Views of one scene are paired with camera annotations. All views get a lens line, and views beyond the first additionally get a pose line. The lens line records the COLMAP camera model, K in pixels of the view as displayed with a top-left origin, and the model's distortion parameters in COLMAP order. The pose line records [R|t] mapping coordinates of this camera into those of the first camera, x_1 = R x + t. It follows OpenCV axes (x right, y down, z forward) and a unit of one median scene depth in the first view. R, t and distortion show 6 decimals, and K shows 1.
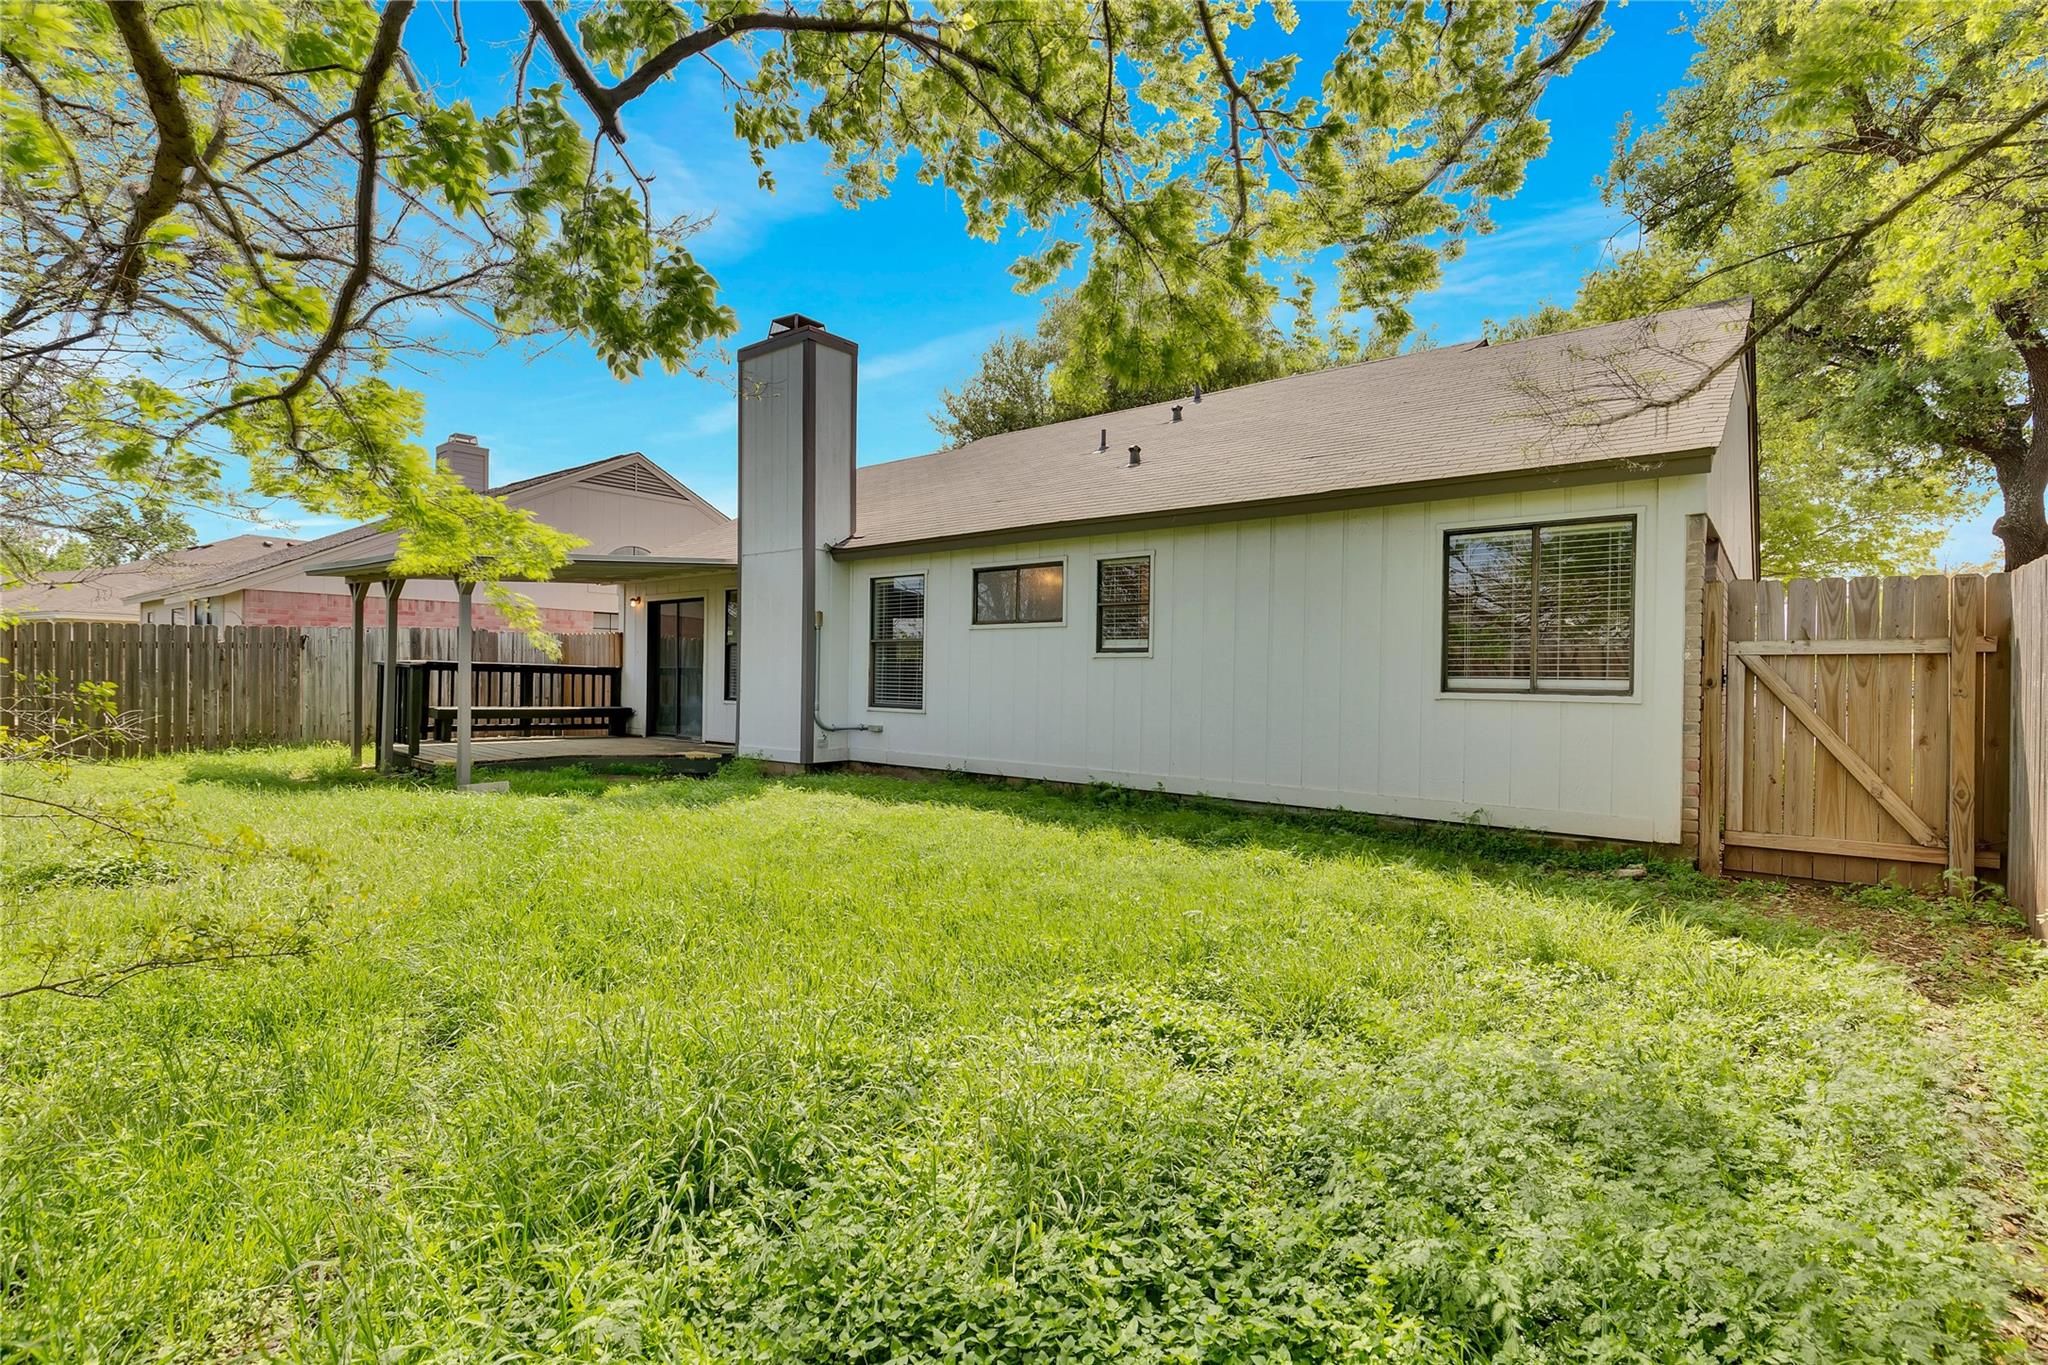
lens RADIAL K [[913.2, 0, 1023.3], [0, 913.2, 681.4], [0, 0, 1]] dist [0.004799, -0.000389]
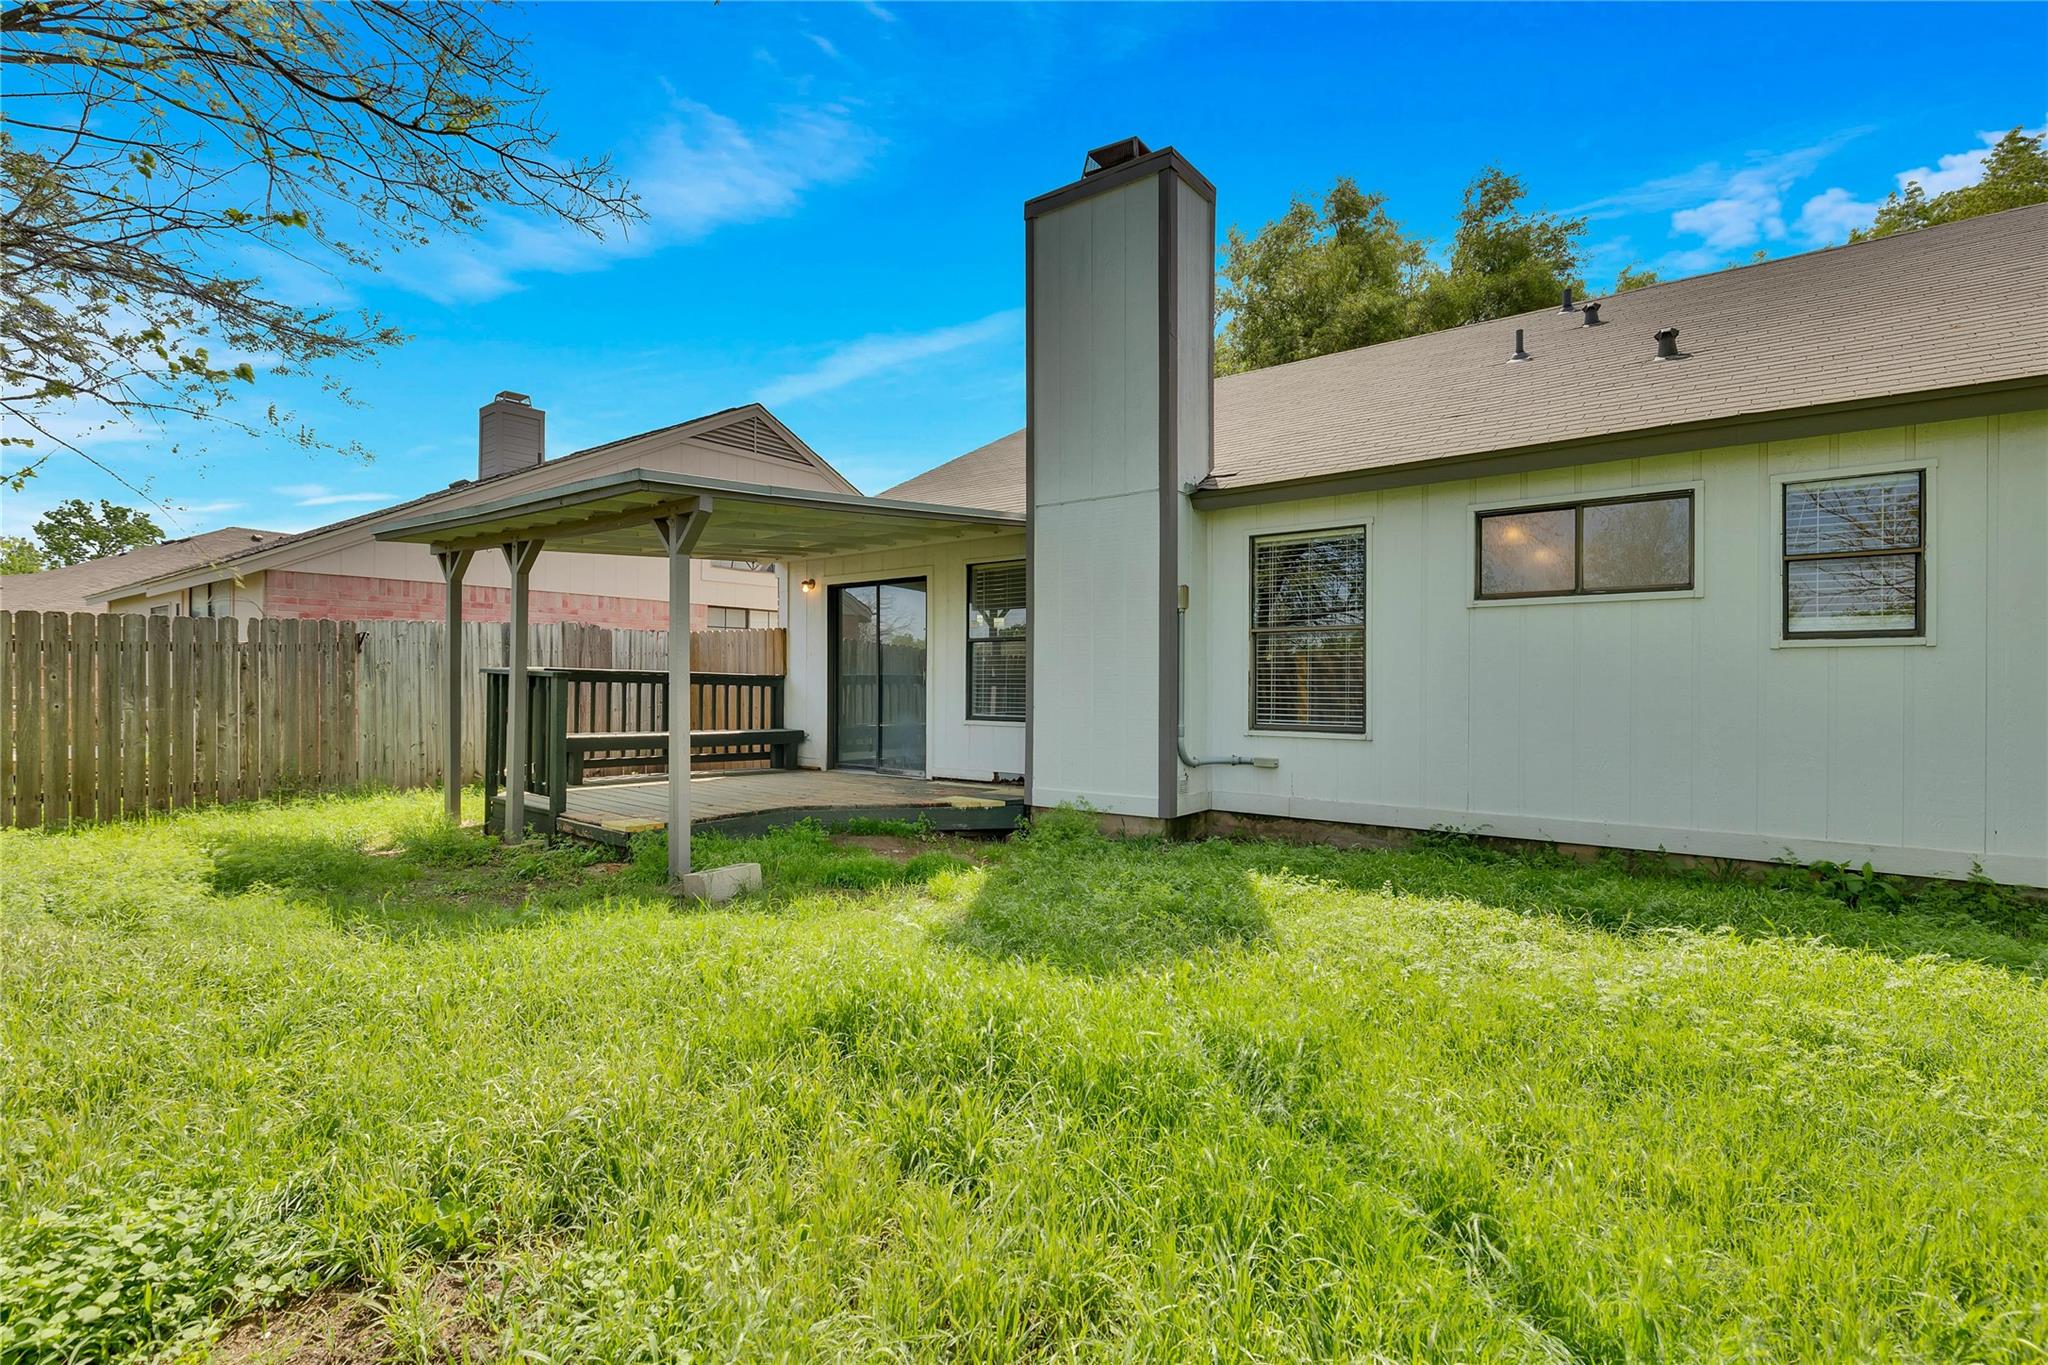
lens RADIAL K [[913.2, 0, 1025.2], [0, 913.2, 682.2], [0, 0, 1]] dist [0.004799, -0.000389]
pose [[0.999676, -0.009263, 0.023694, -0.321804], [0.009448, 0.999926, -0.007672, -0.002888], [-0.023621, 0.007894, 0.999690, 0.318234]]
